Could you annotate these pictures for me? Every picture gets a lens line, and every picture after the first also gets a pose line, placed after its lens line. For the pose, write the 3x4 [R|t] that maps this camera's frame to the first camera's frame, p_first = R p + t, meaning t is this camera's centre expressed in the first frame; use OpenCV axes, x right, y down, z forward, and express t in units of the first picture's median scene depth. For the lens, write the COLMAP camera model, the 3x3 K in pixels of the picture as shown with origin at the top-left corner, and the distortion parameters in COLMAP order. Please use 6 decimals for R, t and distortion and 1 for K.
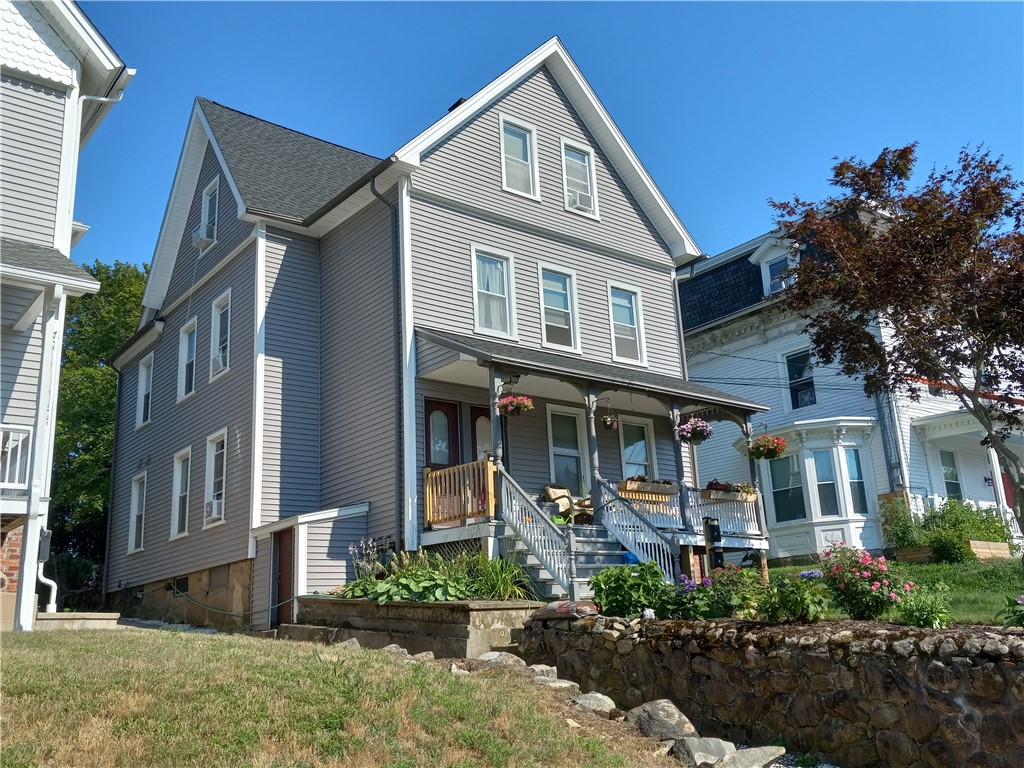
lens RADIAL K [[951.5, 0, 512.2], [0, 951.5, 382.2], [0, 0, 1]] dist [-0.004364, 0.000000]
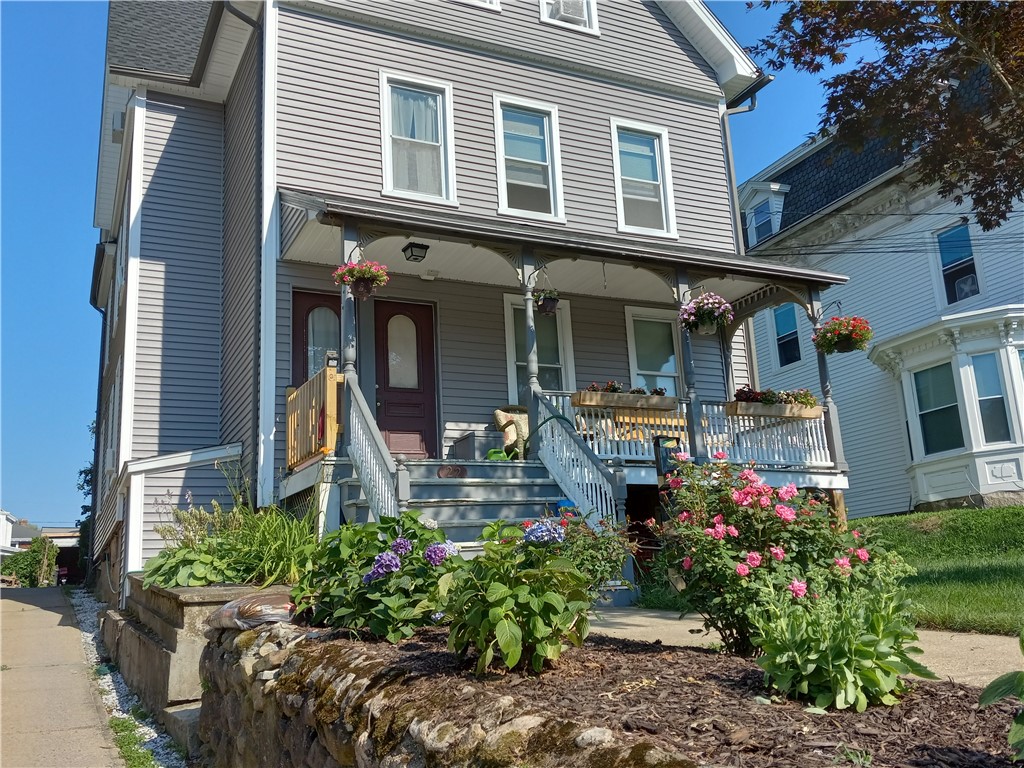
lens RADIAL K [[951.5, 0, 525.3], [0, 951.5, 406.1], [0, 0, 1]] dist [-0.004364, 0.000000]
pose [[0.977307, -0.051807, -0.205393, 0.180694], [0.066019, 0.995831, 0.062953, 0.059198], [0.201276, -0.075084, 0.976653, 0.299766]]
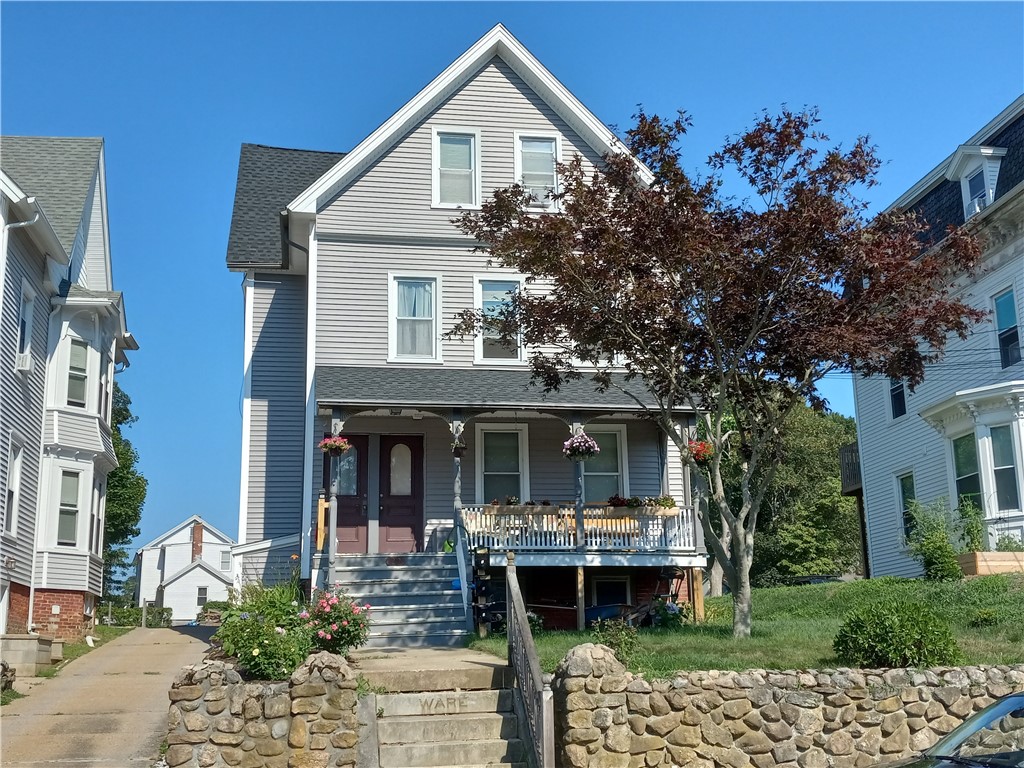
lens RADIAL K [[1271.5, 0, 514.3], [0, 1271.5, 383.3], [0, 0, 1]] dist [0.022112, 0.000000]
pose [[0.873265, -0.086507, -0.479504, 0.670375], [0.112690, 0.993289, 0.026031, -0.046481], [0.474034, -0.076768, 0.877153, -0.124256]]
